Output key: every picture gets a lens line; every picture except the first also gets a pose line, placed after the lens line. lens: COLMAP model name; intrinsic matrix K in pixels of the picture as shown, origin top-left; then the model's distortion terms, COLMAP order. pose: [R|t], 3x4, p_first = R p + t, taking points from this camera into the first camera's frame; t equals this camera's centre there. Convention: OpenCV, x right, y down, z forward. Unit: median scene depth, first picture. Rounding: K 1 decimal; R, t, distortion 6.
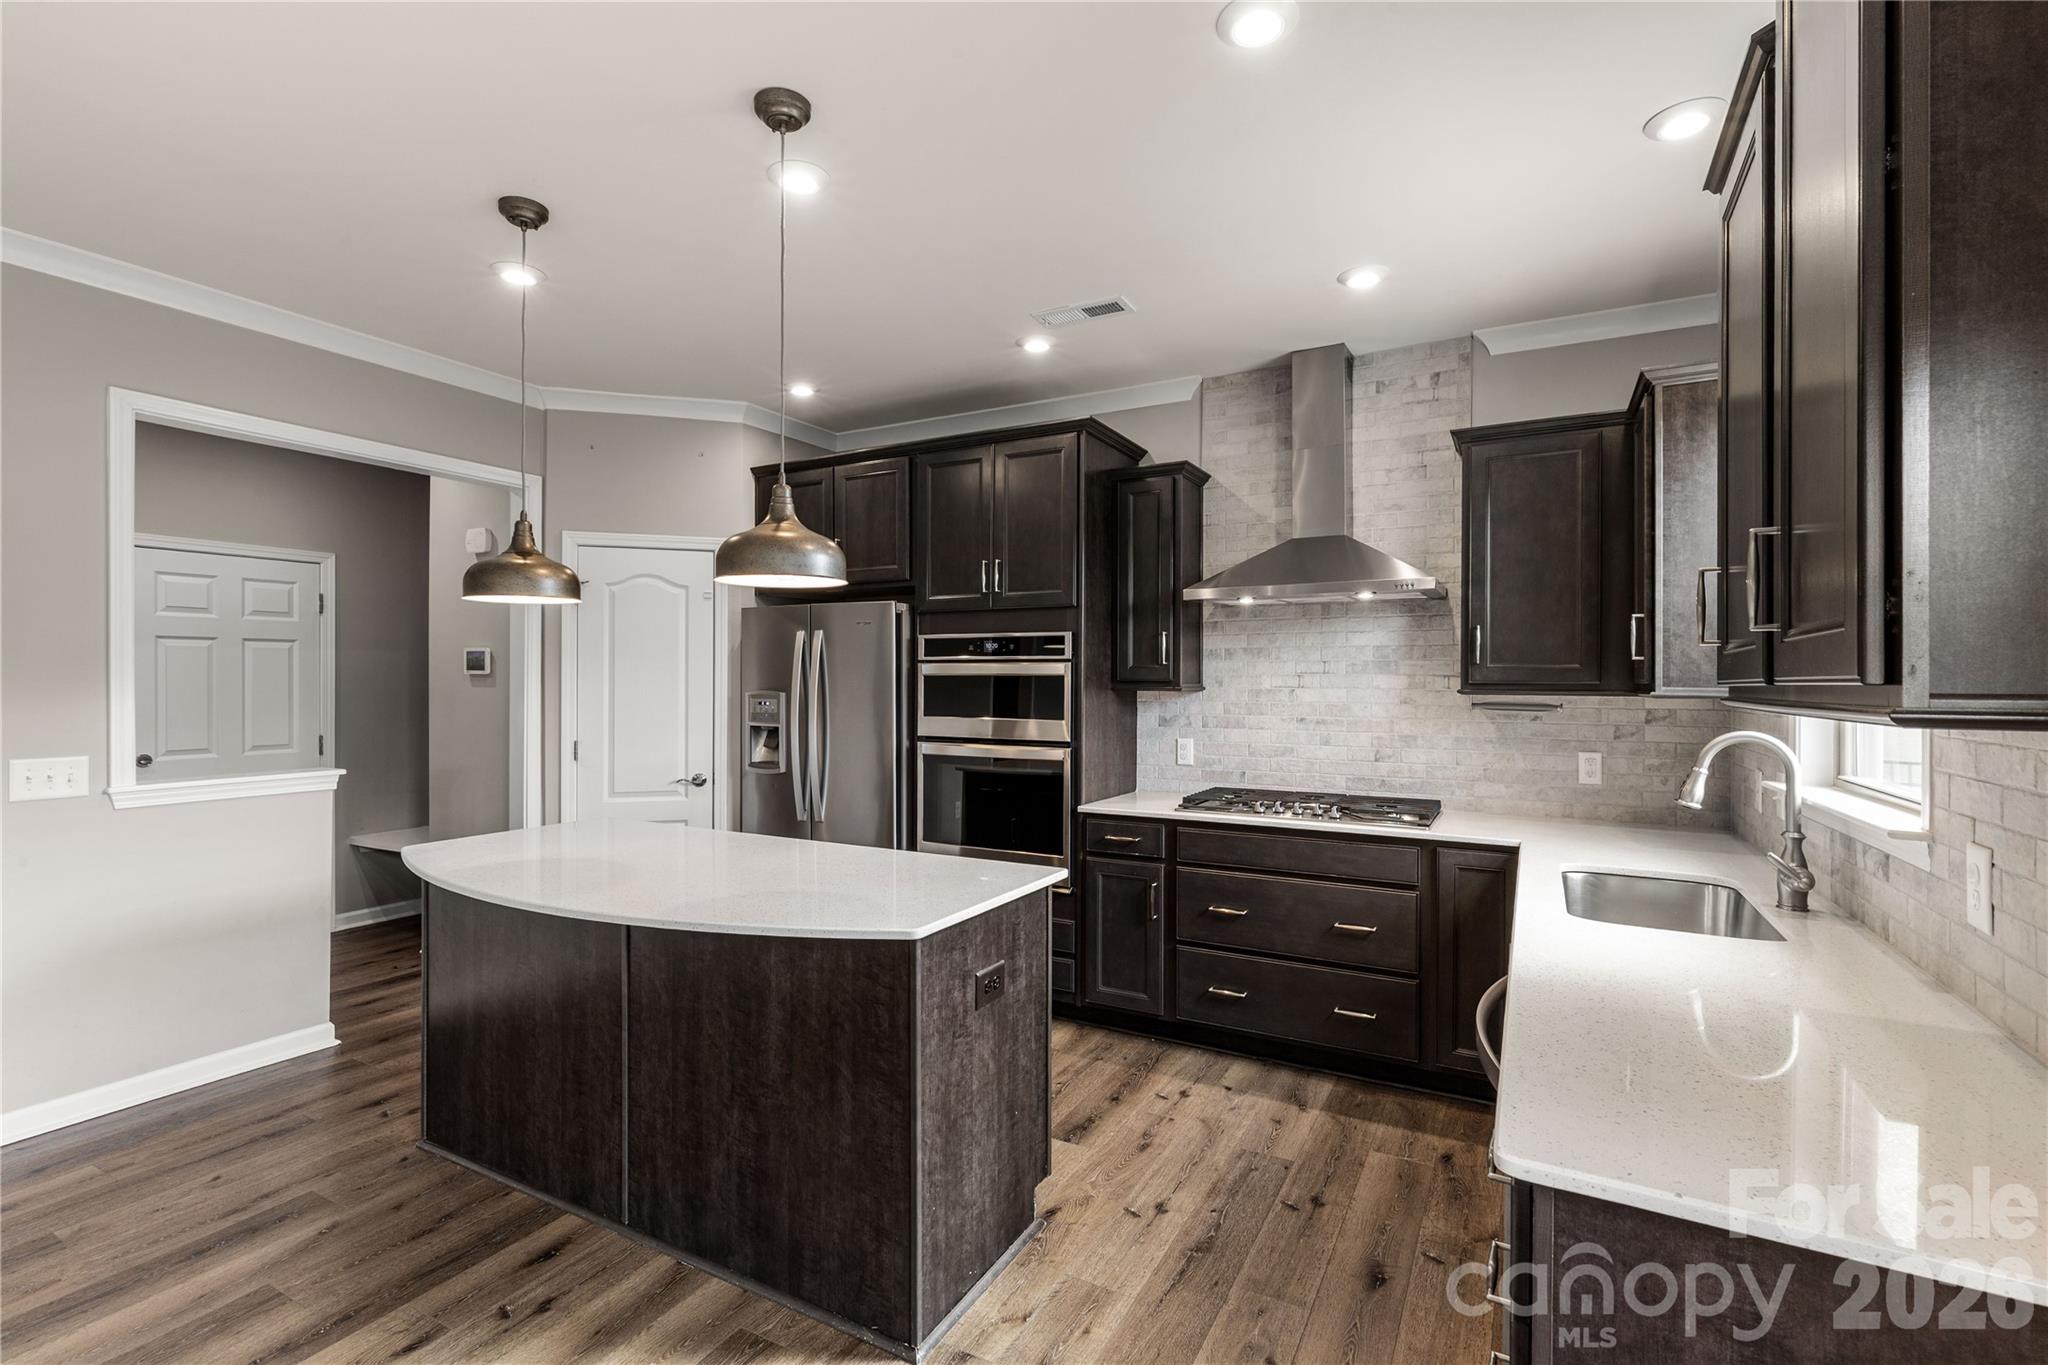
lens RADIAL K [[932.1, 0, 1021.0], [0, 932.1, 686.9], [0, 0, 1]] dist [0.000388, 0.000927]
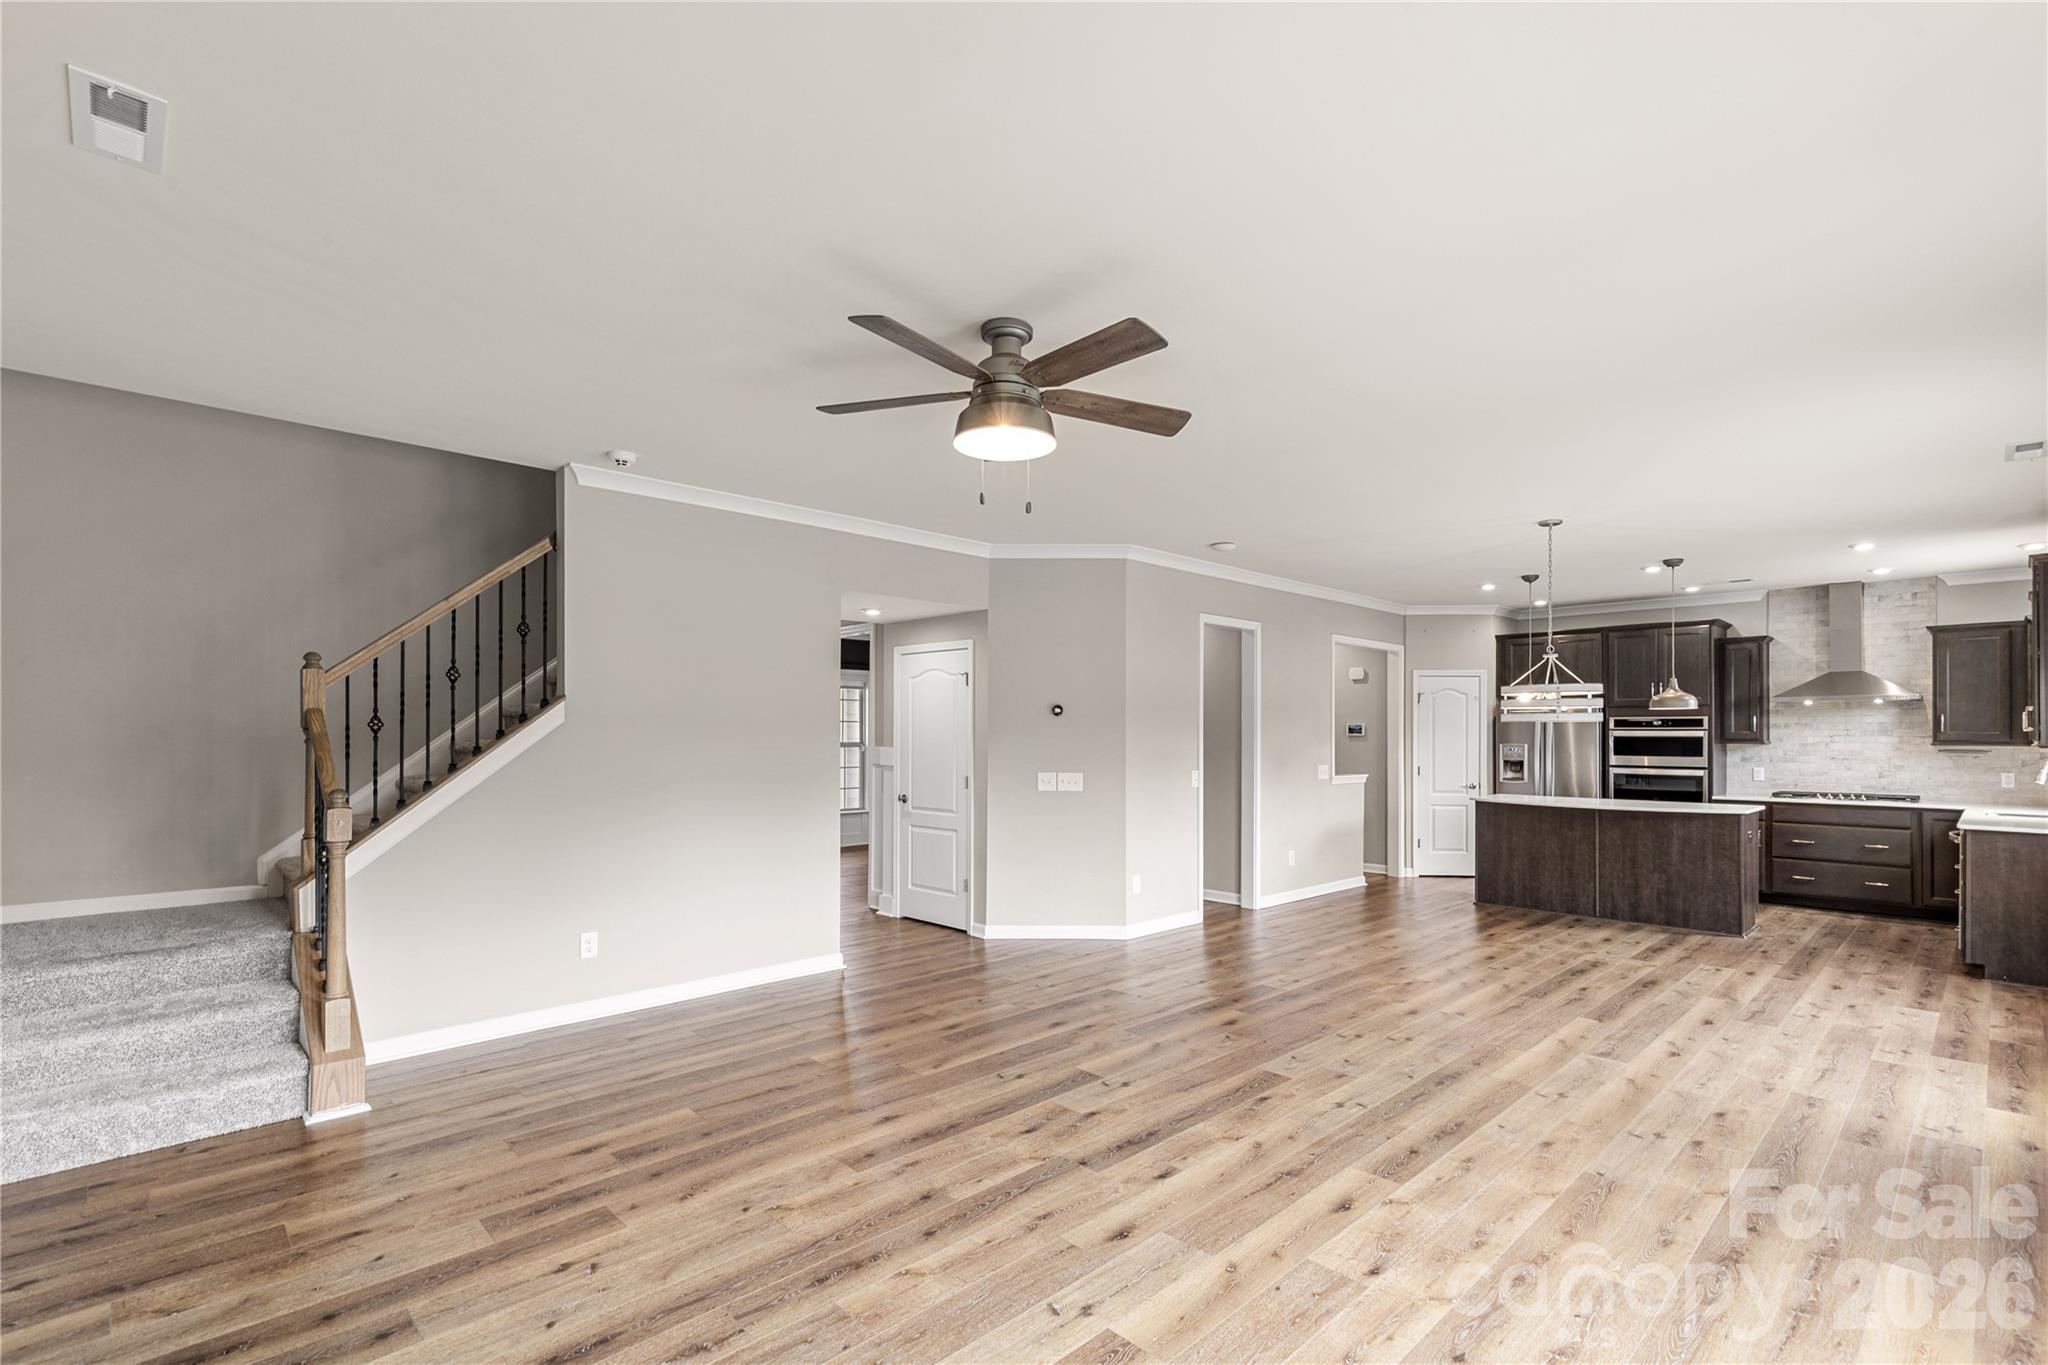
lens RADIAL K [[932.1, 0, 1028.0], [0, 932.1, 728.7], [0, 0, 1]] dist [0.000388, 0.000927]
pose [[0.952597, -0.002545, -0.304223, -0.795950], [-0.002195, 0.999882, -0.015236, 0.005583], [0.304226, 0.015182, 0.952479, -1.560612]]
